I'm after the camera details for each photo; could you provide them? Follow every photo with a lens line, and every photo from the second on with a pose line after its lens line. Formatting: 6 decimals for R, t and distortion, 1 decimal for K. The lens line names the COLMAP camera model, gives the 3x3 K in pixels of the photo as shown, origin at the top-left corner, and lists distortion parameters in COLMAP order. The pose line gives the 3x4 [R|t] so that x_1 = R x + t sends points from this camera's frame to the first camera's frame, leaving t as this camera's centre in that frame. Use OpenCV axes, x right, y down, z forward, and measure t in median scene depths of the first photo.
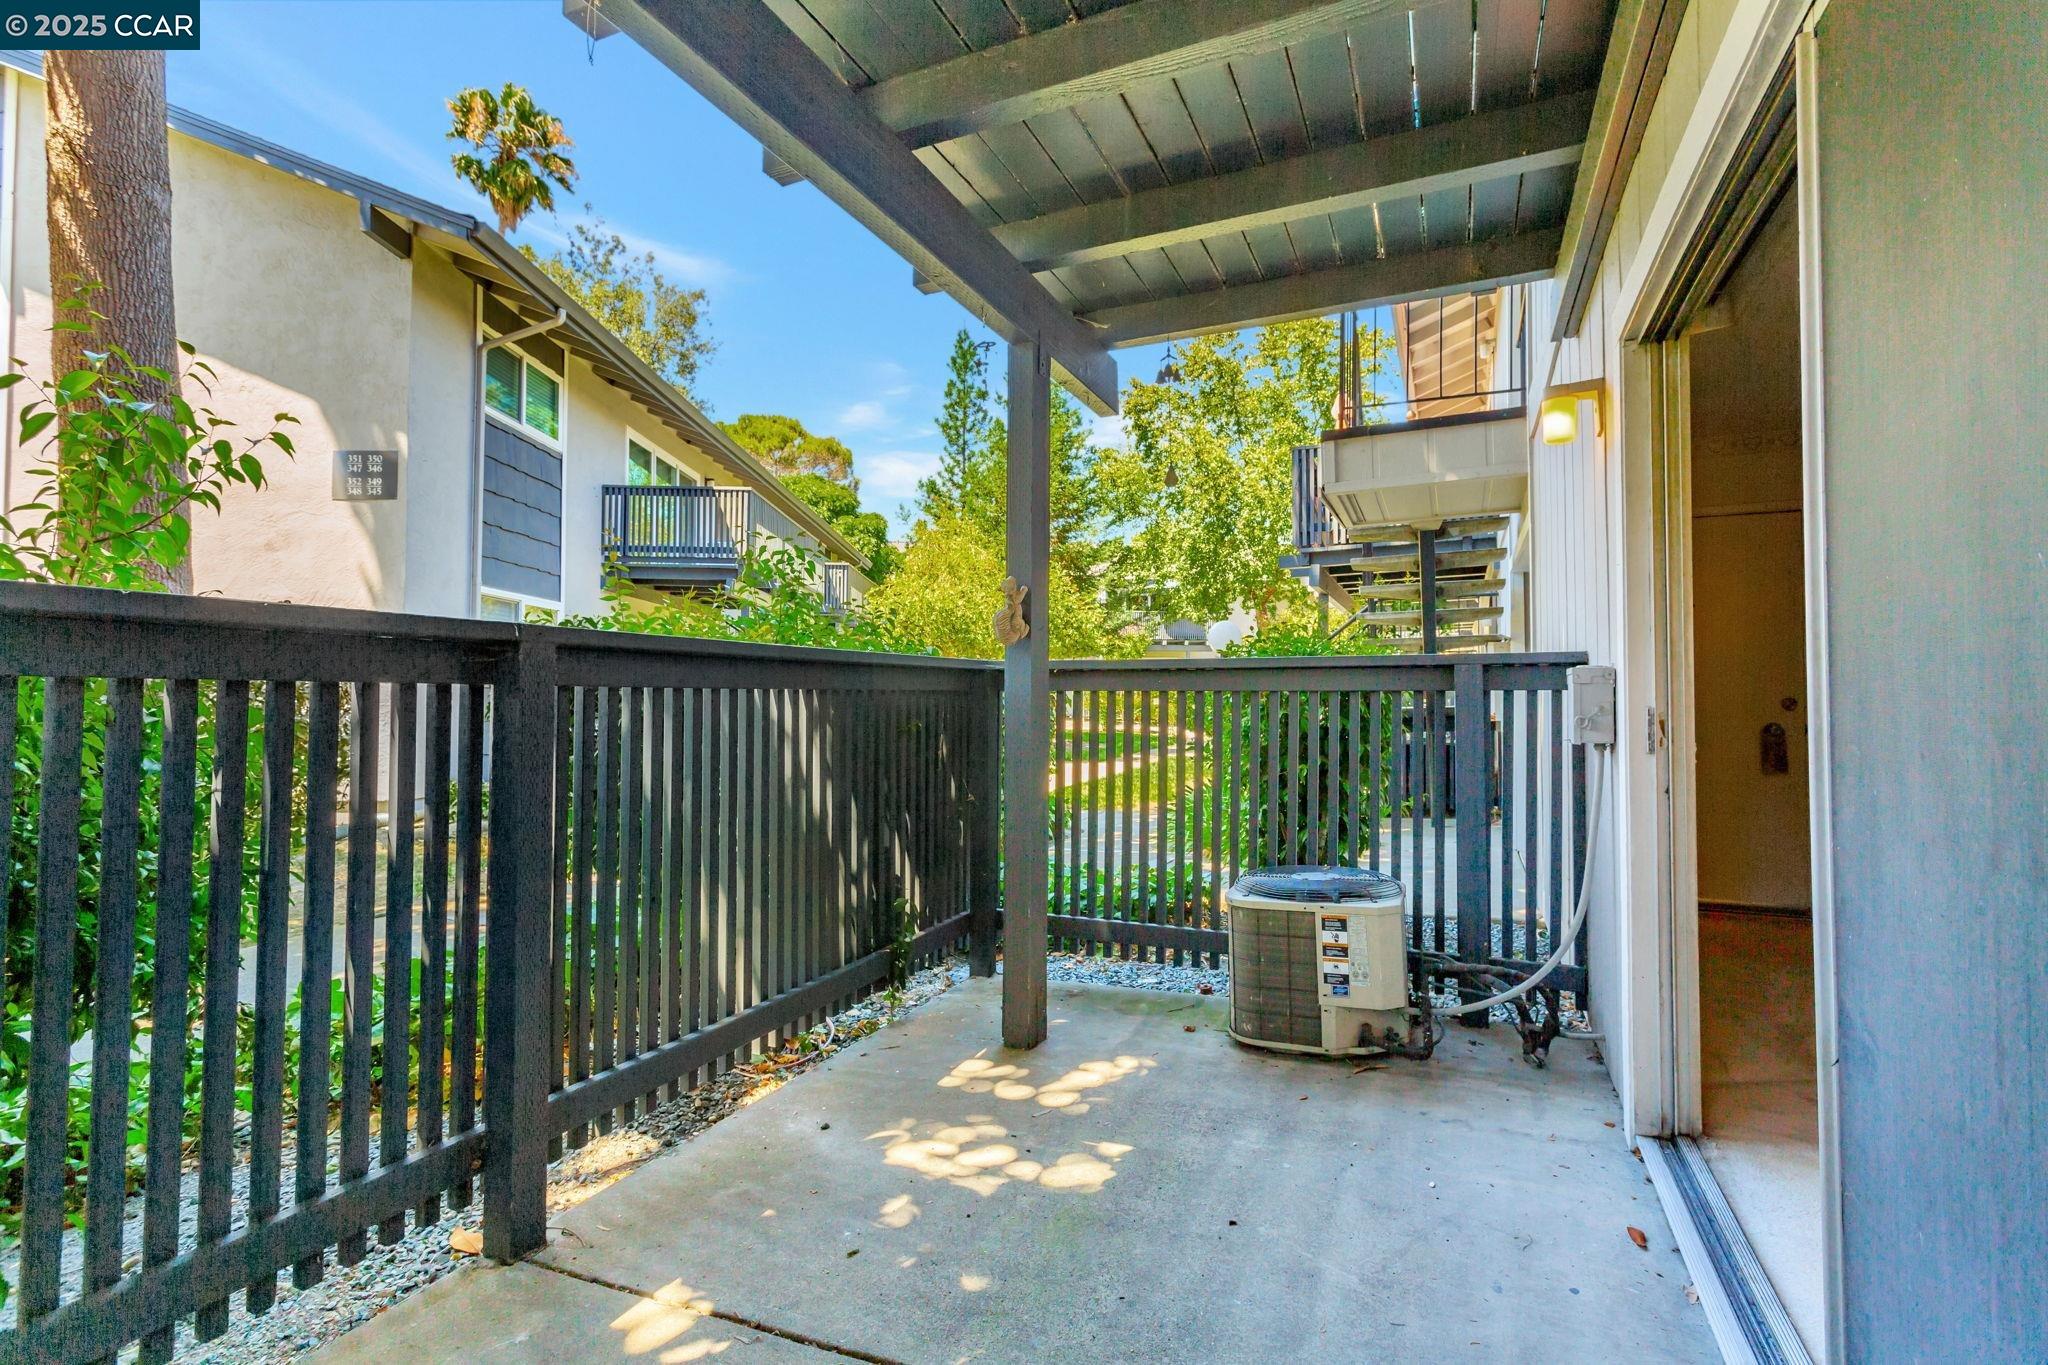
lens RADIAL K [[955.9, 0, 1019.6], [0, 955.9, 679.3], [0, 0, 1]] dist [-0.000334, -0.000074]
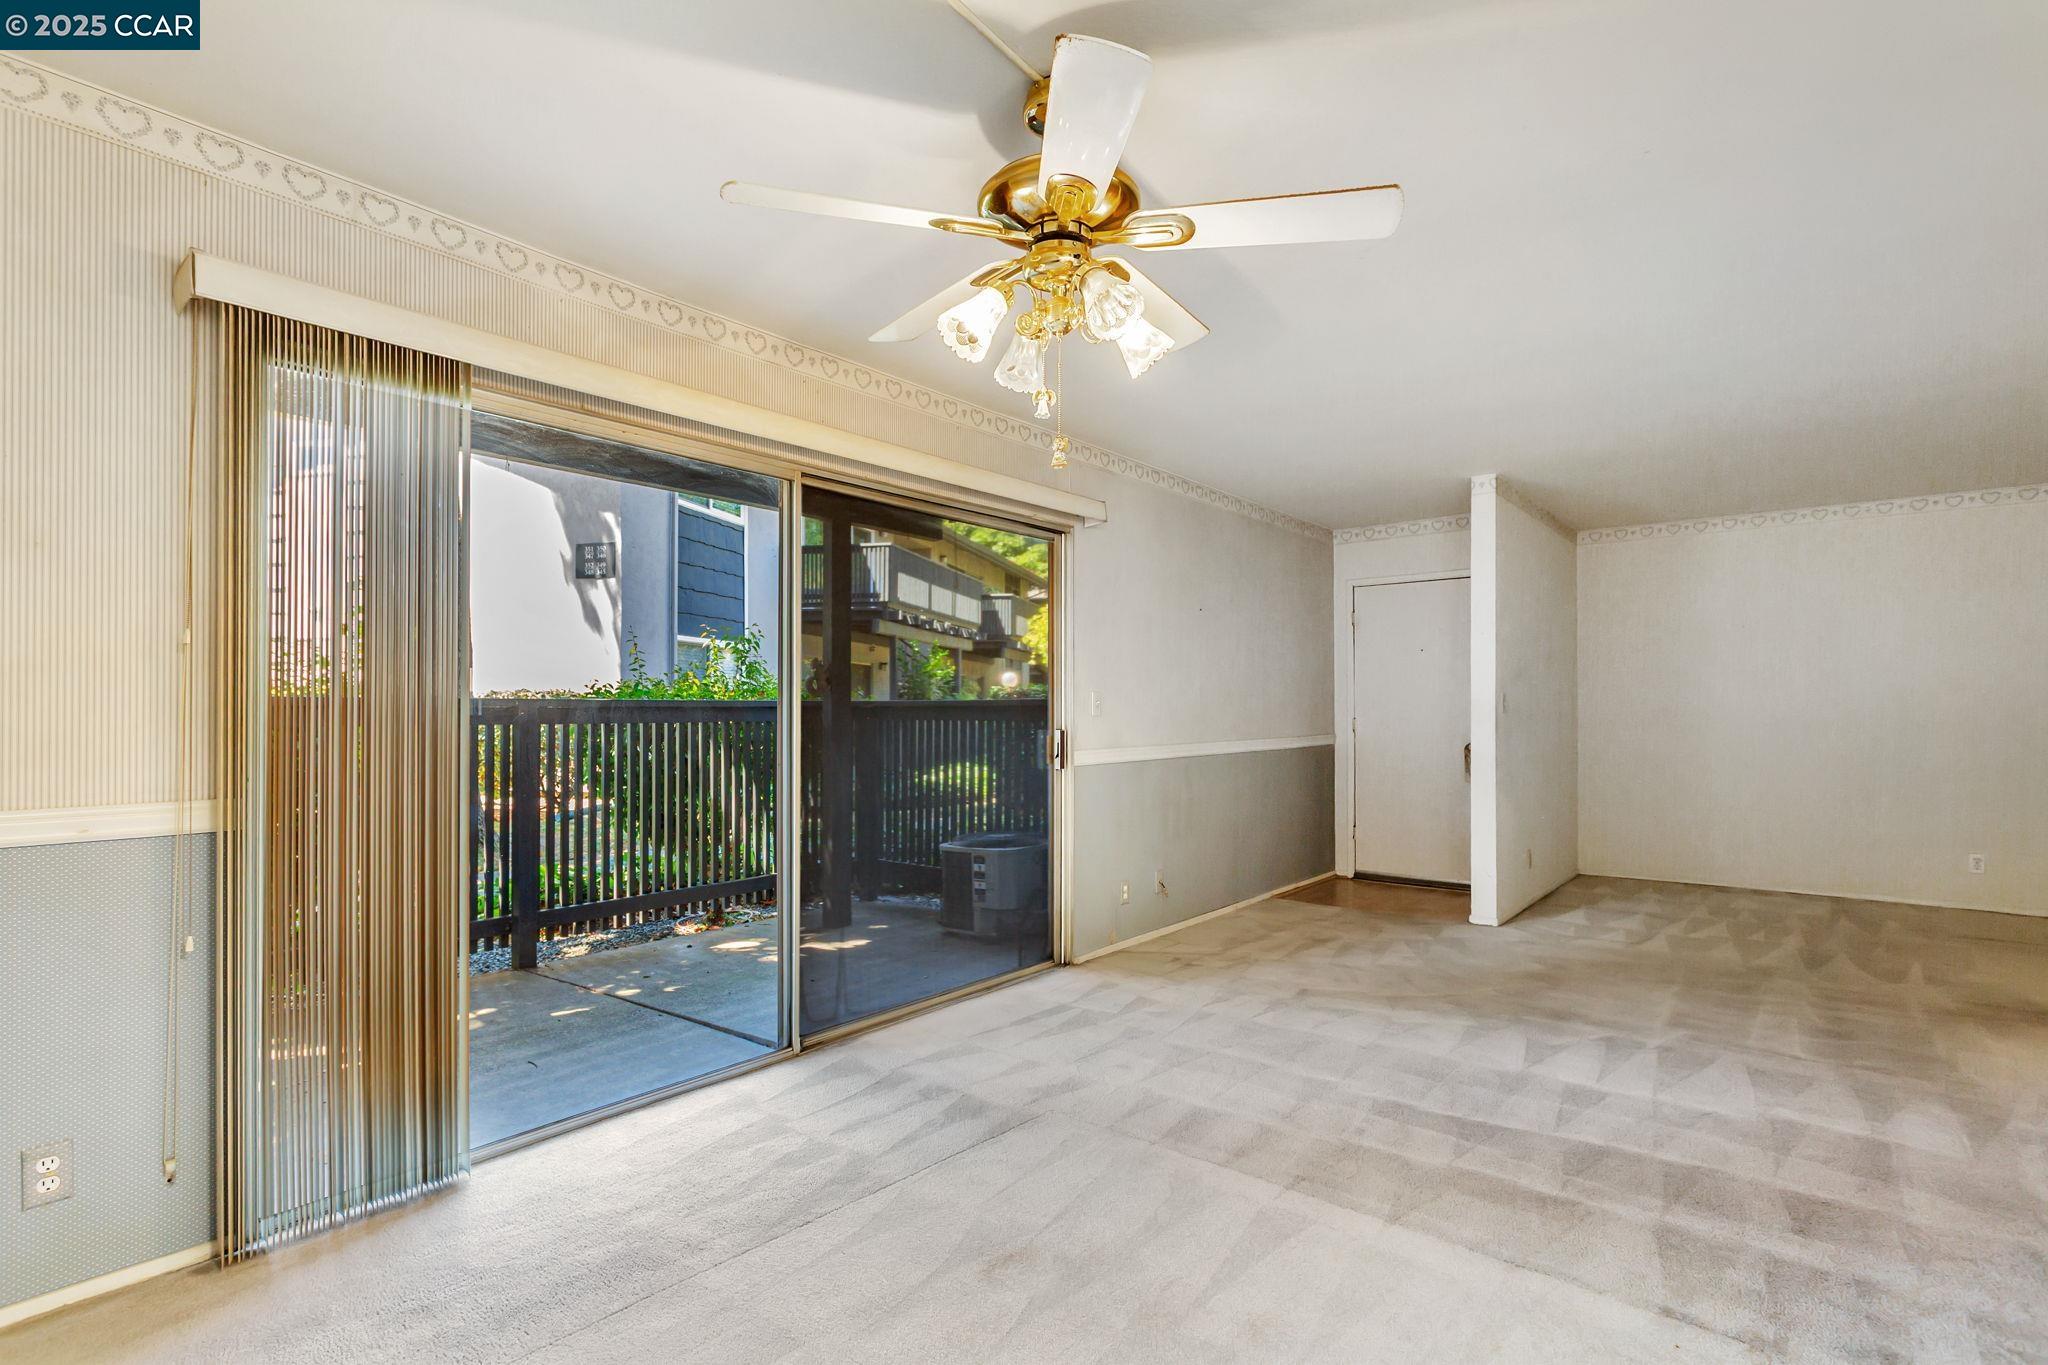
lens RADIAL K [[975.5, 0, 1026.0], [0, 975.5, 713.6], [0, 0, 1]] dist [-0.000165, -0.000051]
pose [[0.968415, -0.002598, -0.249329, 0.842443], [0.007367, 0.999807, 0.018196, -0.037218], [0.249234, -0.019458, 0.968248, -0.663437]]
